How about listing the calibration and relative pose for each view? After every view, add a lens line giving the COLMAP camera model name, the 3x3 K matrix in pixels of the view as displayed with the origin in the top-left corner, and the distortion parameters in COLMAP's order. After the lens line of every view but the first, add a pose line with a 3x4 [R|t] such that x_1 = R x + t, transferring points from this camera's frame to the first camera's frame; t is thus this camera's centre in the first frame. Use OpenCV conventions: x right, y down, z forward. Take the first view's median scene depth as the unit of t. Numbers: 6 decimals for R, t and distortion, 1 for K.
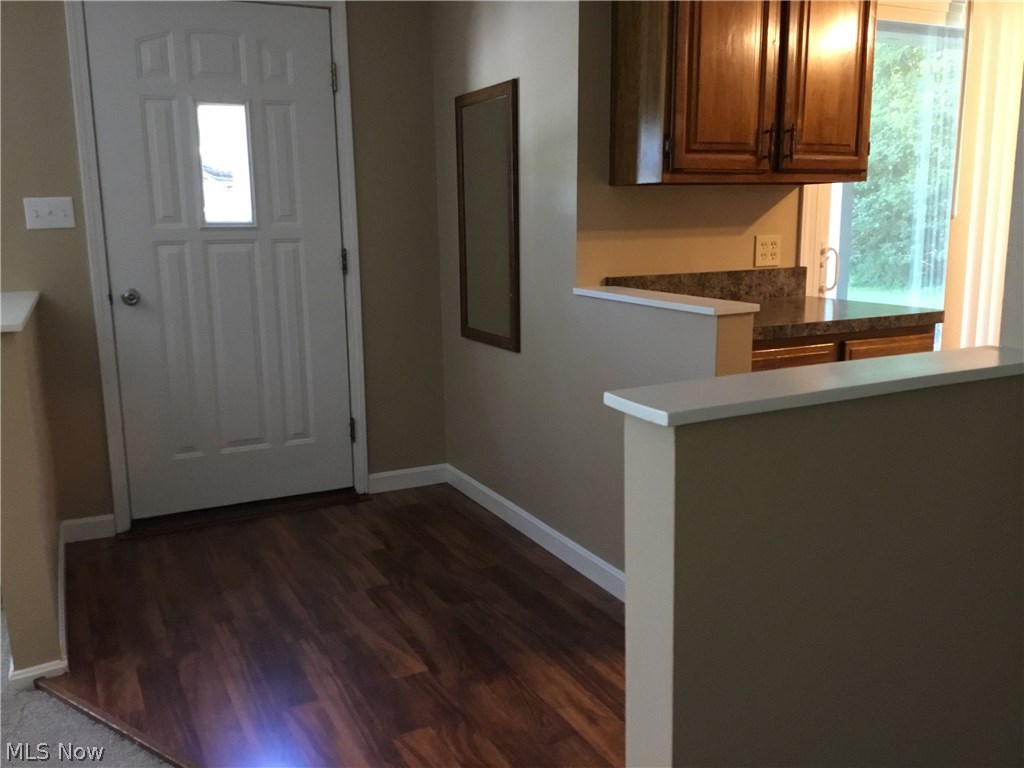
lens RADIAL K [[928.2, 0, 512.0], [0, 928.2, 384.0], [0, 0, 1]] dist [0.116875, -0.002917]
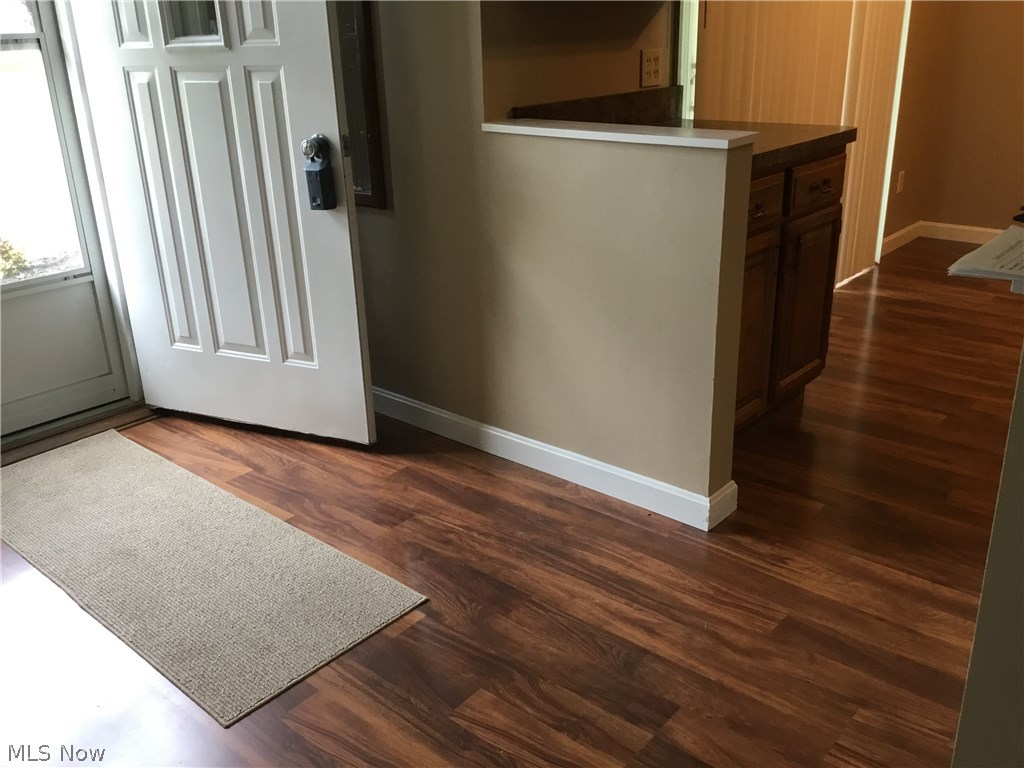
lens RADIAL K [[928.2, 0, 512.0], [0, 928.2, 384.0], [0, 0, 1]] dist [0.116875, -0.002917]
pose [[0.914556, -0.153782, 0.374085, -0.260369], [0.083660, 0.976822, 0.197028, -0.042285], [-0.395713, -0.148897, 0.906223, 0.230745]]
